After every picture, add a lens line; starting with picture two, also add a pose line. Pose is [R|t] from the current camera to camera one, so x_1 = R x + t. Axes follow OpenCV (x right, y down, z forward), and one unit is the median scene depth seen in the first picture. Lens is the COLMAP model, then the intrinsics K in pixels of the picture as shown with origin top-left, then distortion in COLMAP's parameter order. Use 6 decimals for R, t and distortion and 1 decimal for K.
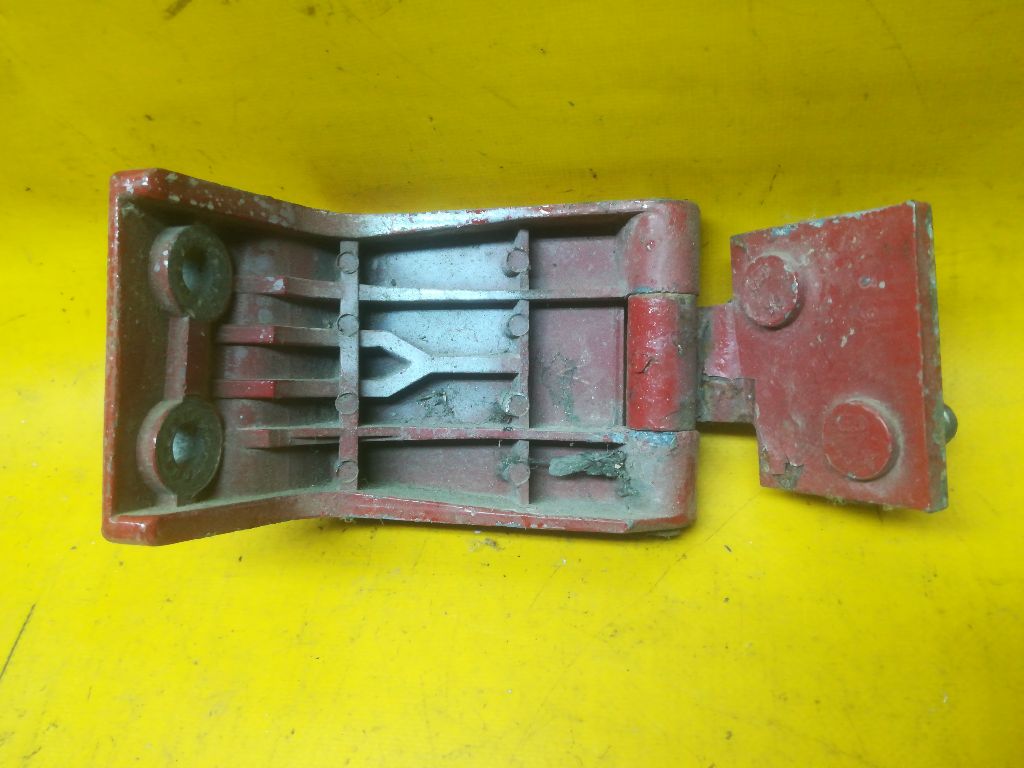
lens RADIAL K [[815.7, 0, 504.5], [0, 815.7, 377.5], [0, 0, 1]] dist [0.039263, -0.076212]
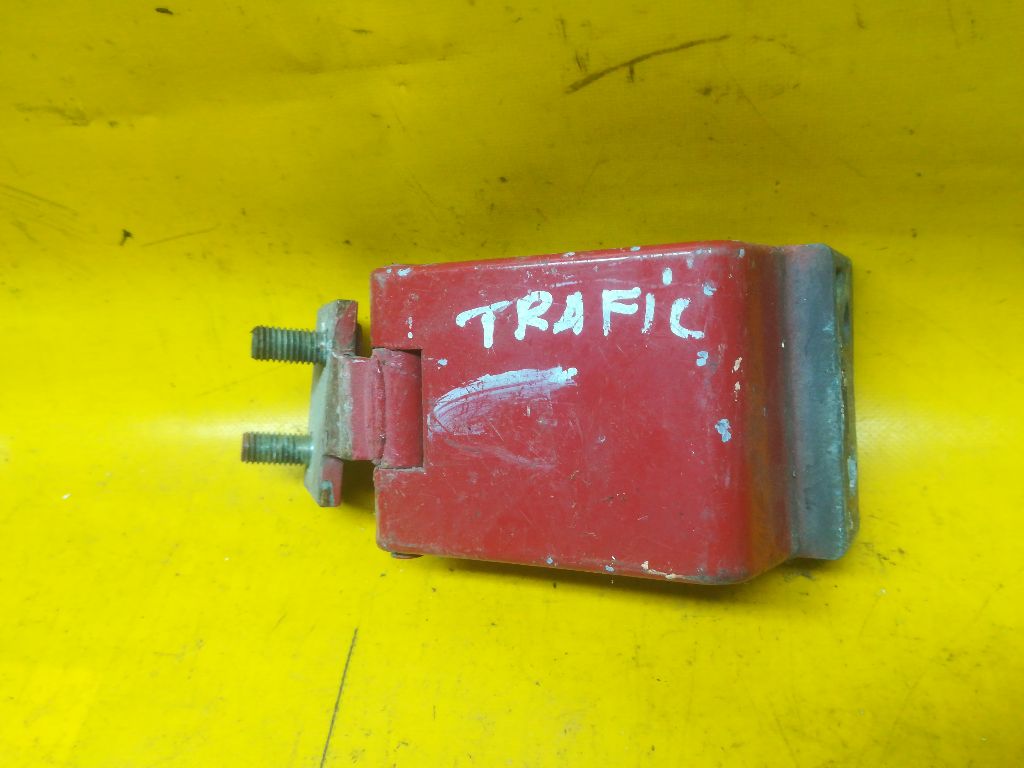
lens RADIAL K [[815.7, 0, 523.6], [0, 815.7, 379.9], [0, 0, 1]] dist [0.039263, -0.076212]
pose [[0.999946, 0.007999, 0.006629, -0.421999], [-0.007764, 0.999364, -0.034799, -0.011683], [-0.006903, 0.034745, 0.999372, -0.086766]]
